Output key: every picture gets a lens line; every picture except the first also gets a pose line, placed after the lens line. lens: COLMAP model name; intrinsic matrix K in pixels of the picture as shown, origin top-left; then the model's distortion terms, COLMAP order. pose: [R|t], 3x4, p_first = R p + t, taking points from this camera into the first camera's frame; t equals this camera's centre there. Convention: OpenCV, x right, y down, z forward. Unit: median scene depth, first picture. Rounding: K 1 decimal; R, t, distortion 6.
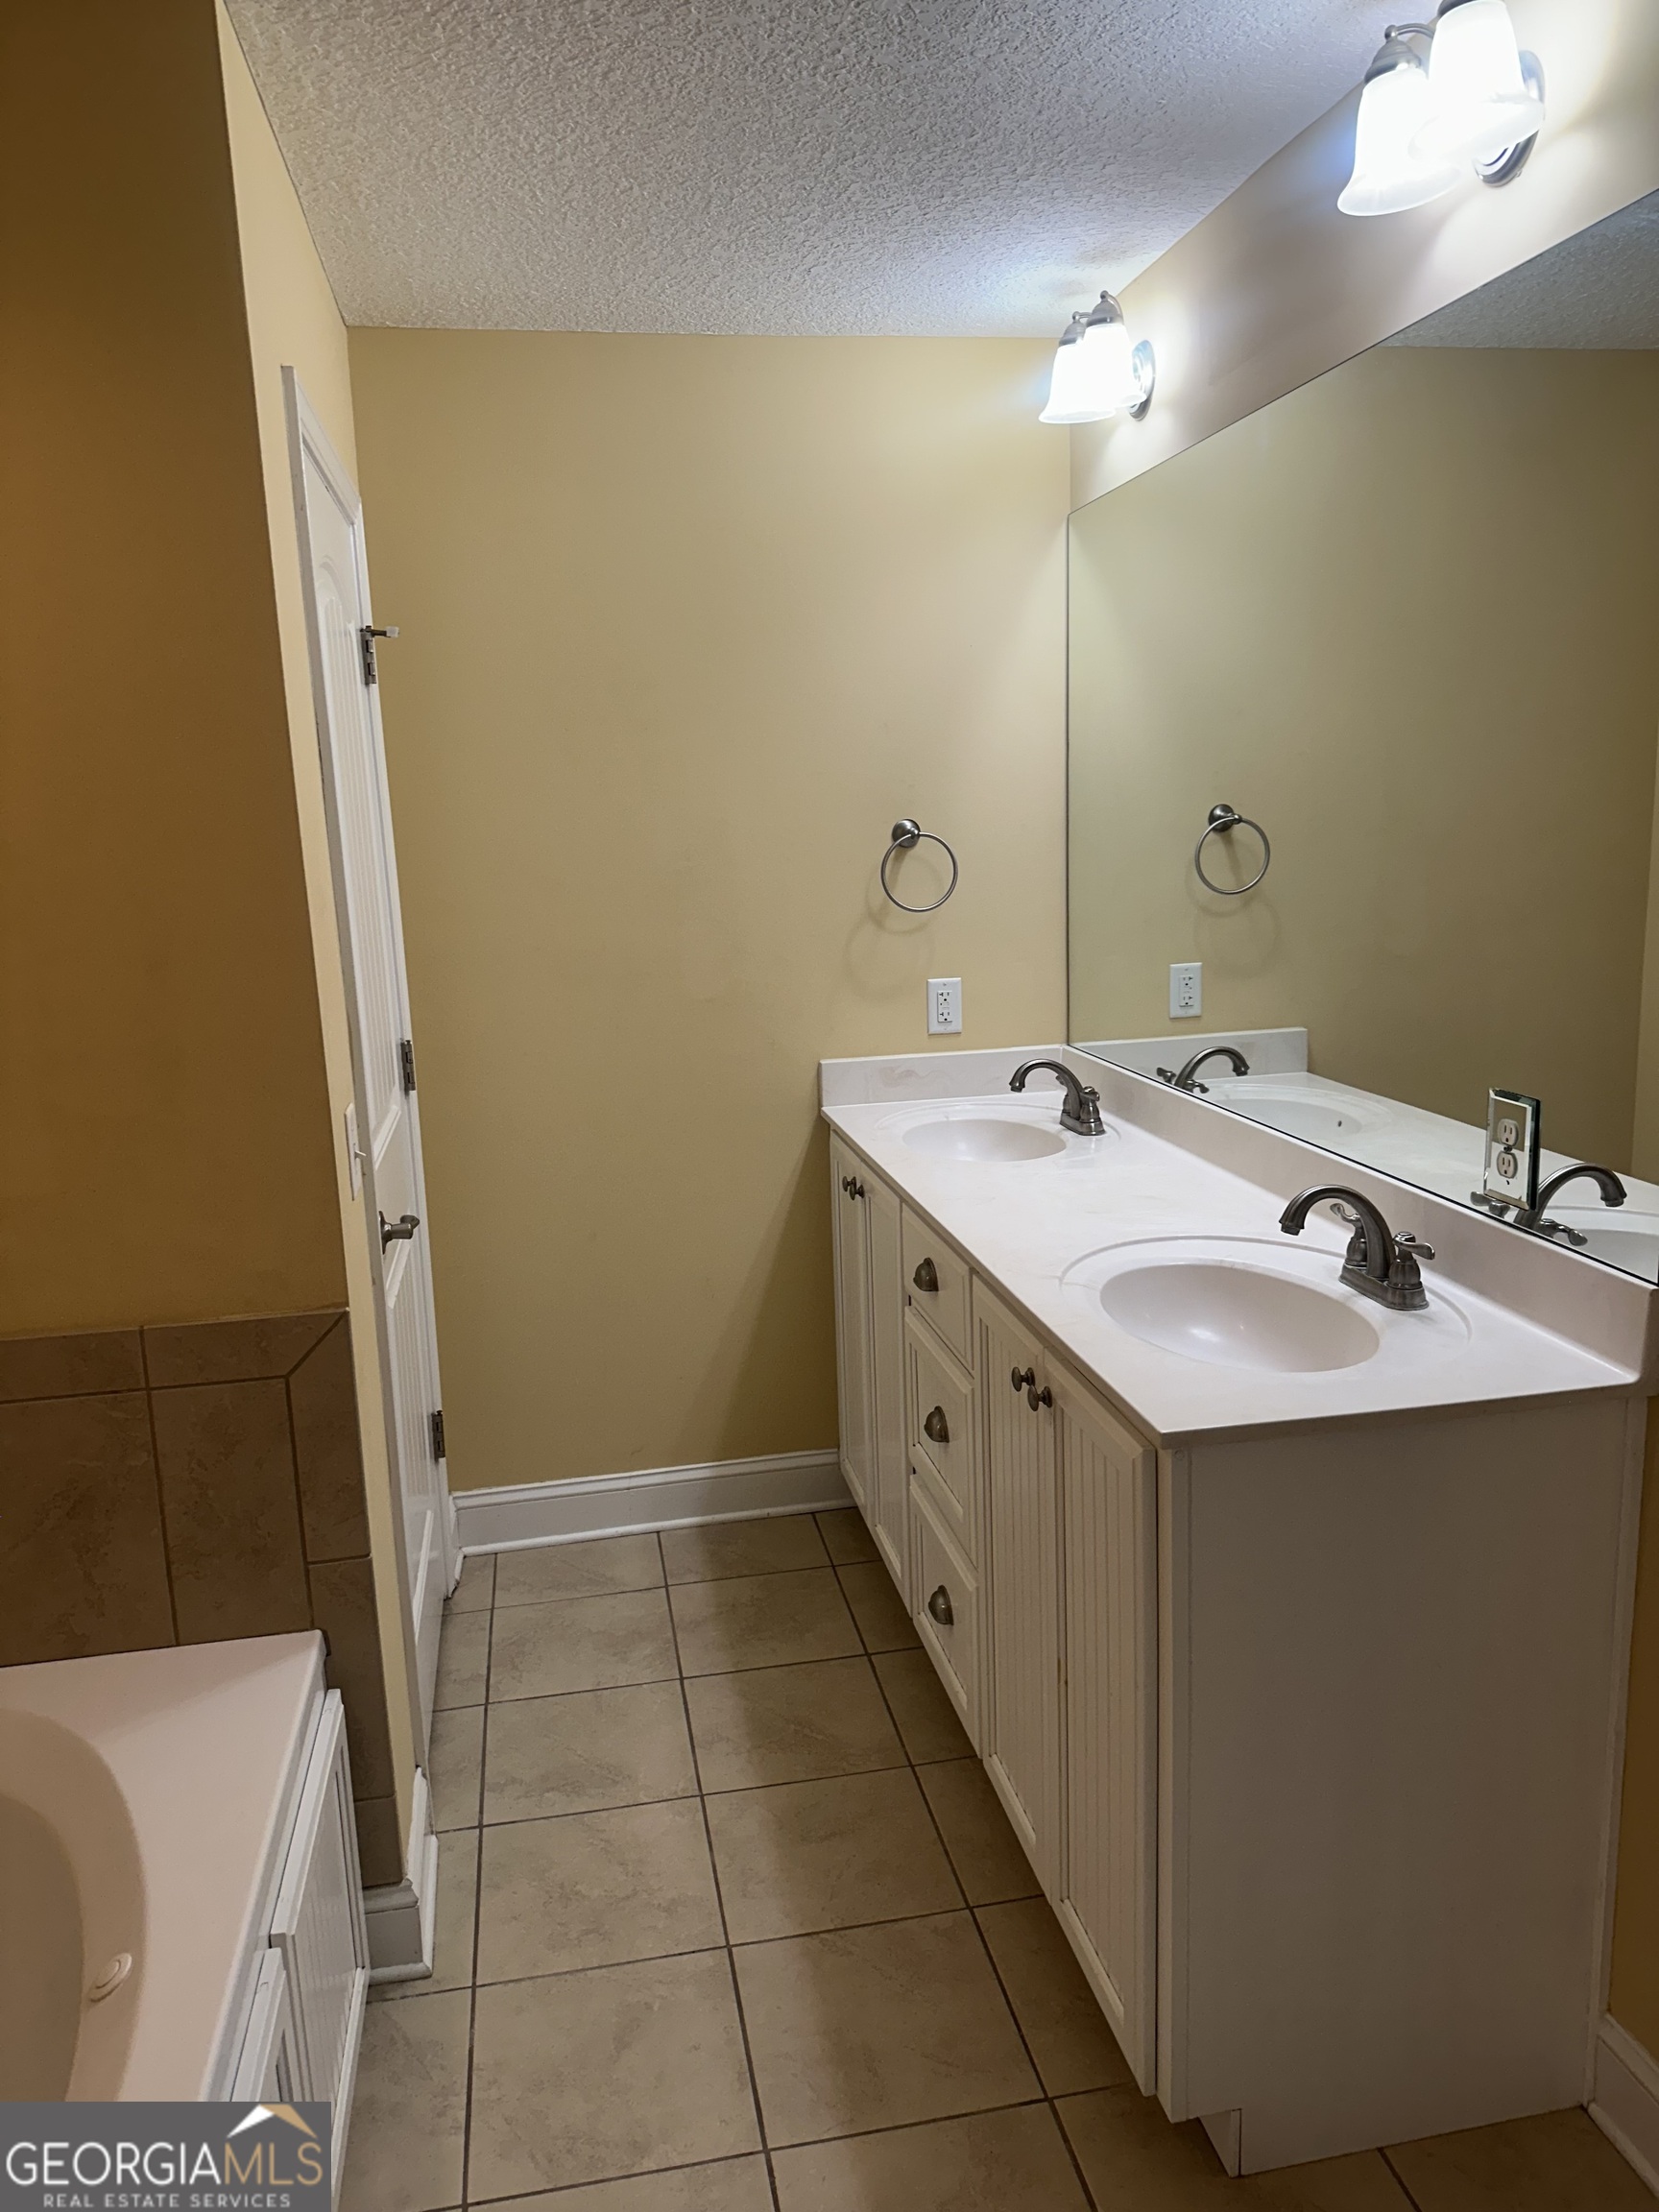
lens RADIAL K [[1544.8, 0, 819.3], [0, 1544.8, 1116.9], [0, 0, 1]] dist [0.047176, -0.068699]
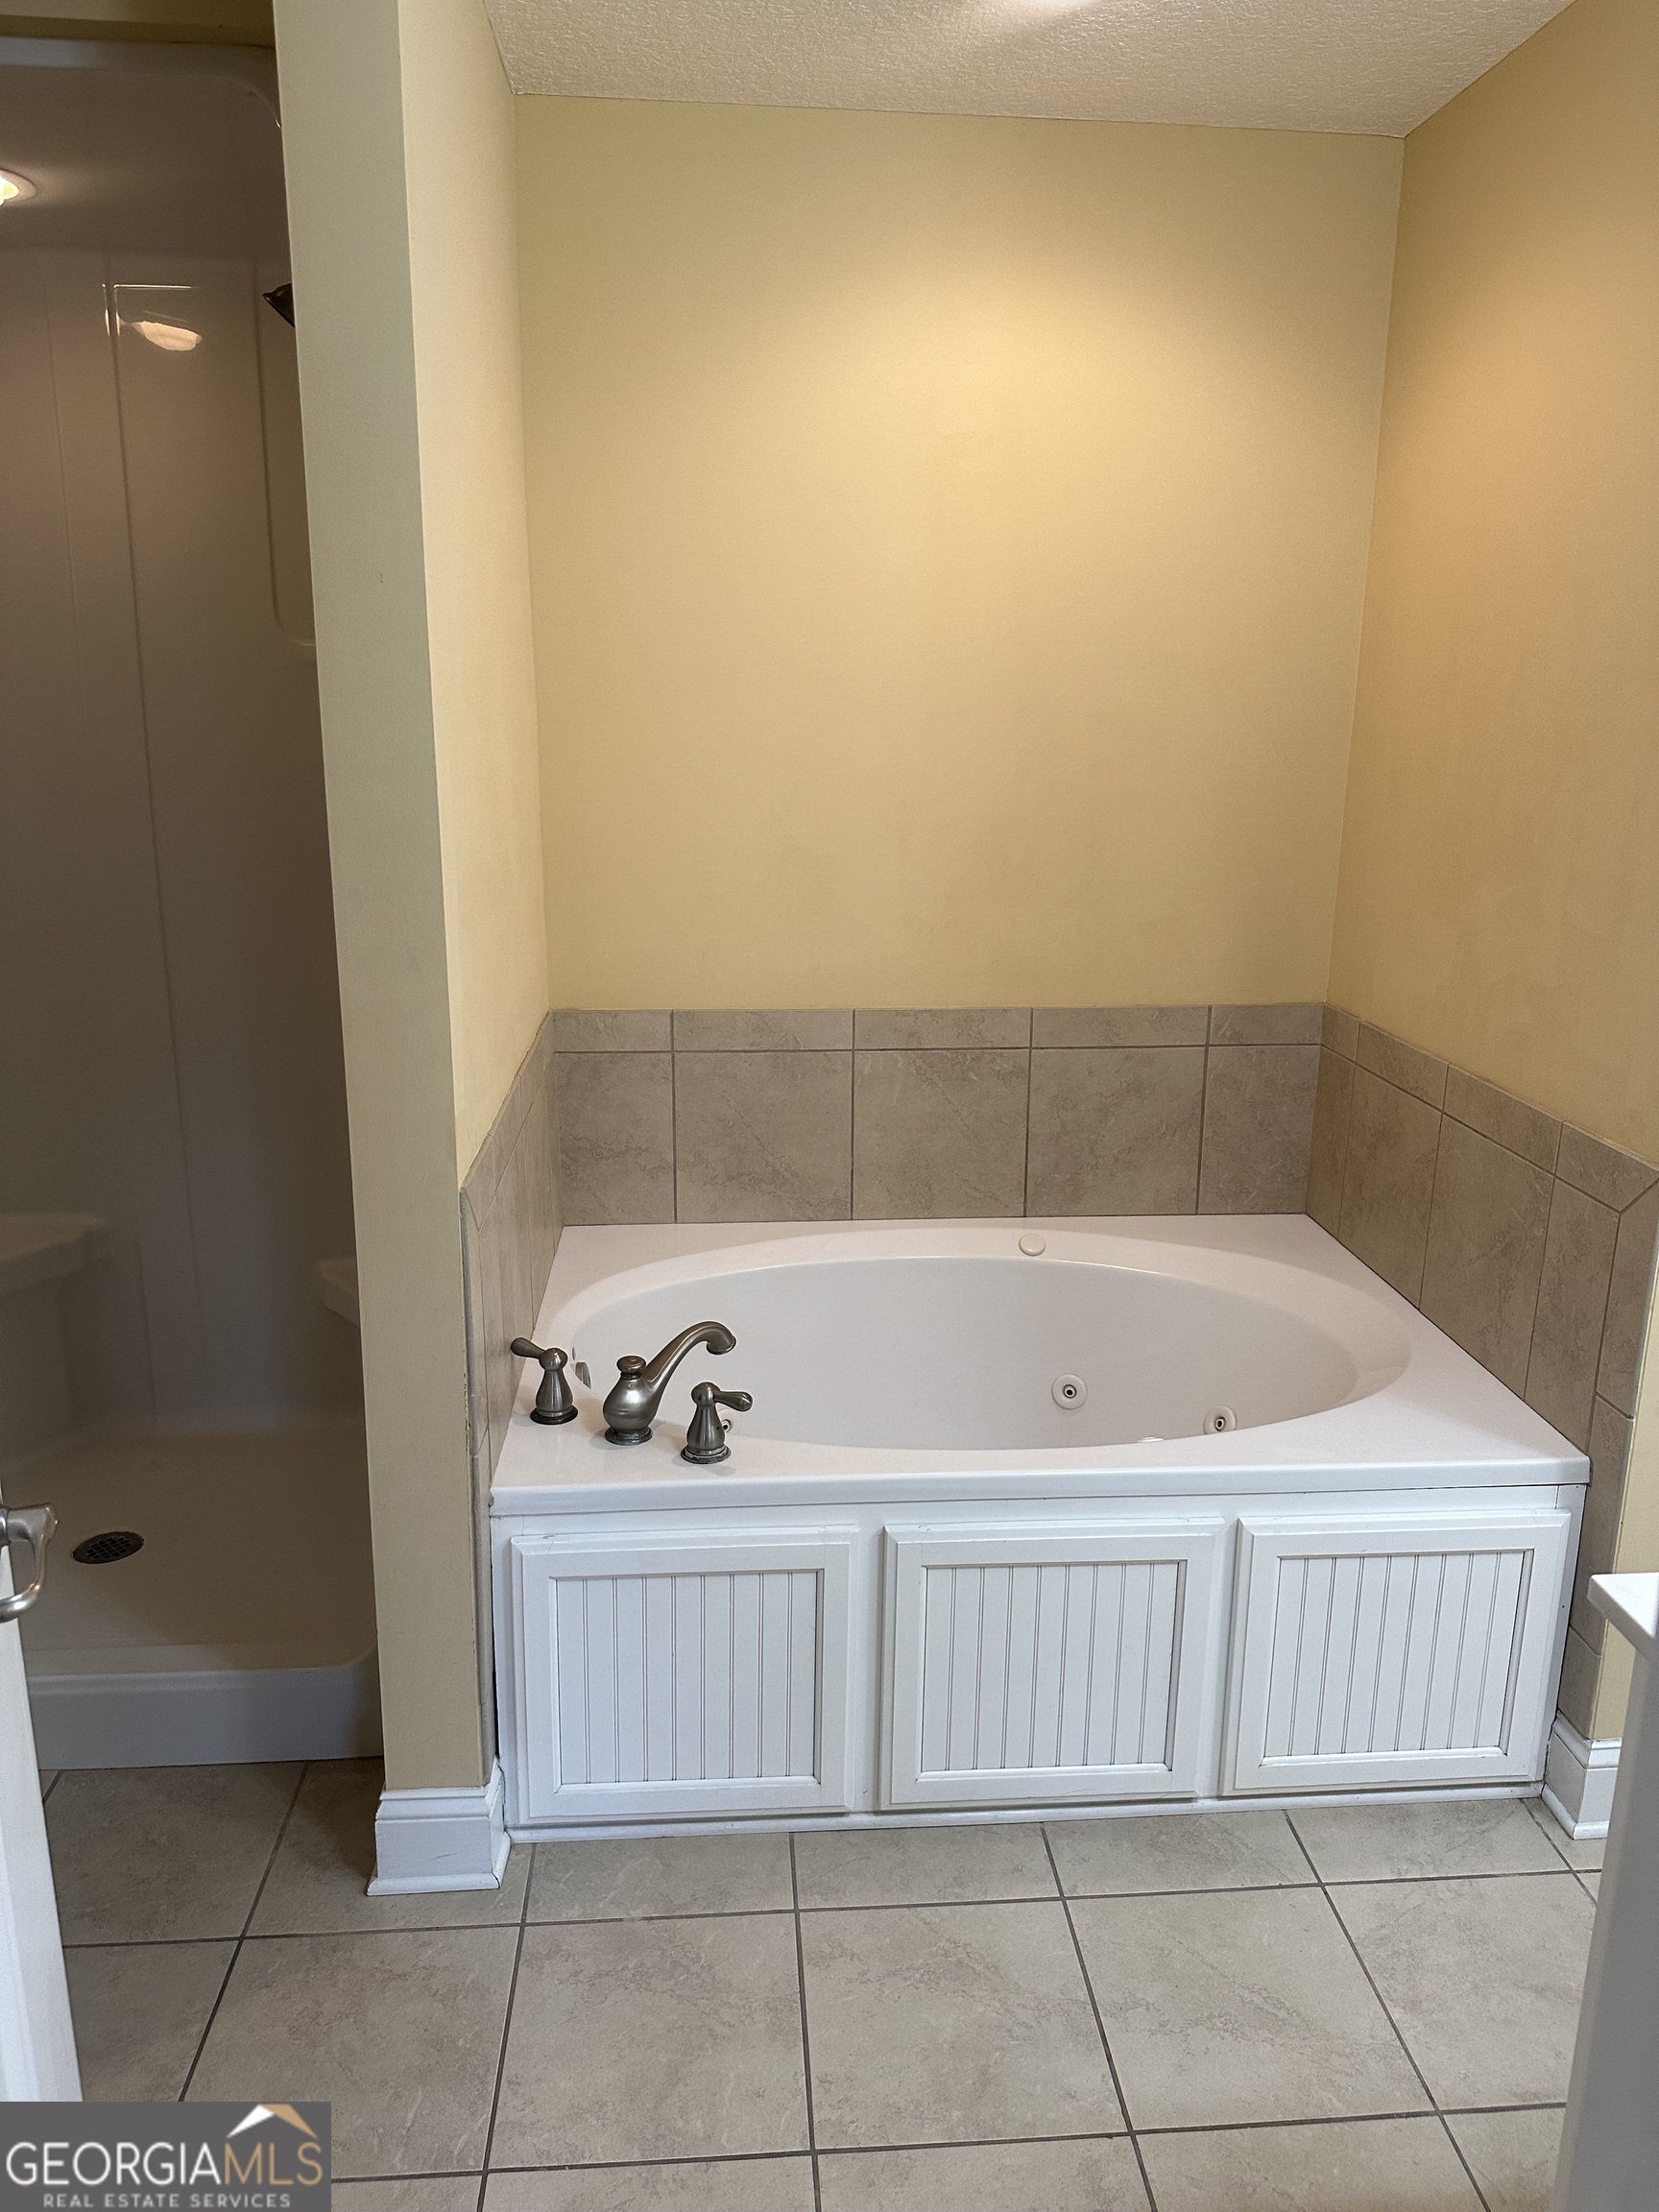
lens RADIAL K [[1544.8, 0, 827.3], [0, 1544.8, 1100.2], [0, 0, 1]] dist [0.047176, -0.068699]
pose [[-0.110221, 0.281709, -0.953148, 0.695000], [-0.196778, 0.933823, 0.298753, -0.112466], [0.974233, 0.220487, -0.047493, 0.519778]]
